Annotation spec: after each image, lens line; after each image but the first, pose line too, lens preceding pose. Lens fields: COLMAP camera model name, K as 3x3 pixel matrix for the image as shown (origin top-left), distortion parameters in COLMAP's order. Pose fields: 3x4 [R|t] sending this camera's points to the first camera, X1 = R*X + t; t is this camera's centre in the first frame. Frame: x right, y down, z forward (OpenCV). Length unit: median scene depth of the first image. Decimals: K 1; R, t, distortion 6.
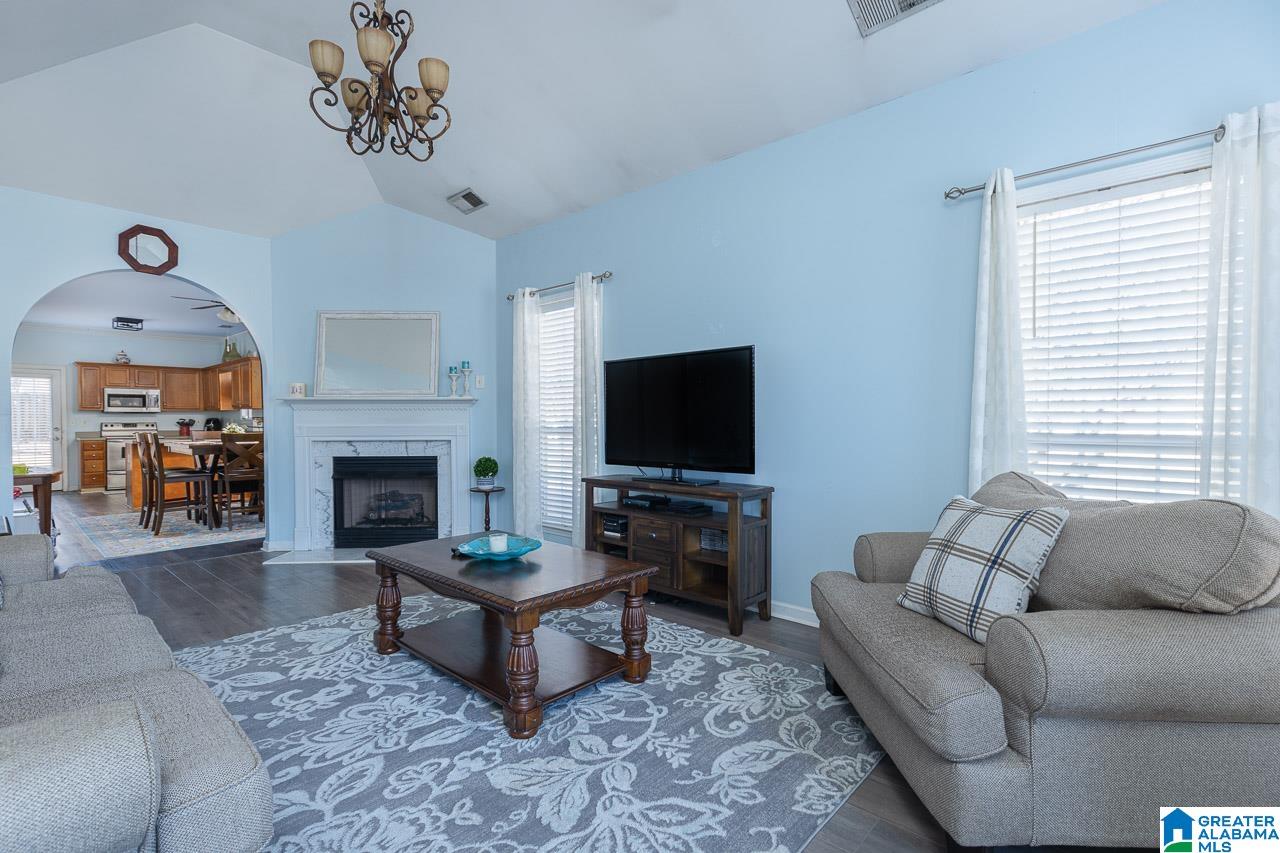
lens RADIAL K [[586.1, 0, 633.8], [0, 586.1, 428.1], [0, 0, 1]] dist [0.002717, 0.001270]
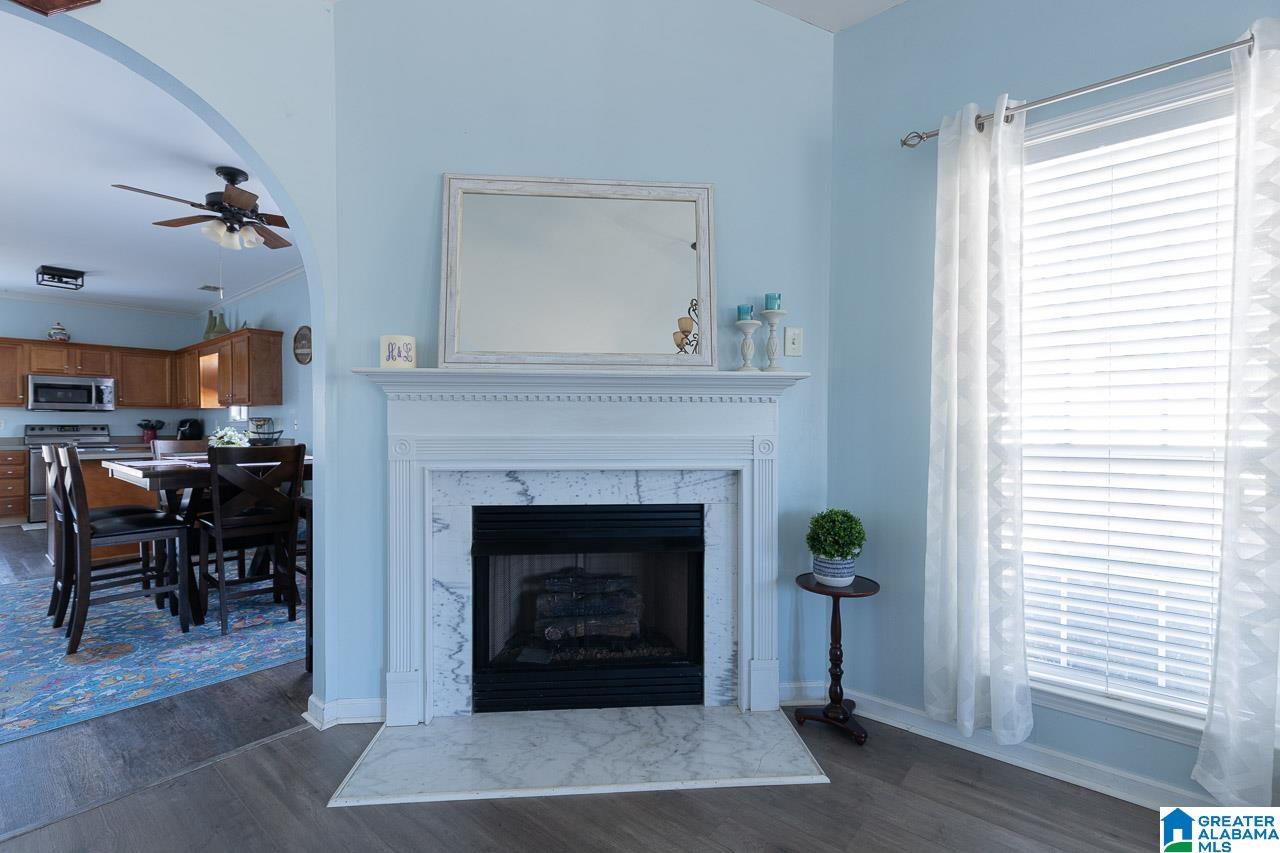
lens RADIAL K [[586.1, 0, 650.5], [0, 586.1, 426.5], [0, 0, 1]] dist [0.002717, 0.001270]
pose [[0.999019, 0.004153, 0.044078, -0.325256], [-0.003823, 0.999964, -0.007569, -0.007049], [-0.044108, 0.007393, 0.998999, 0.450462]]
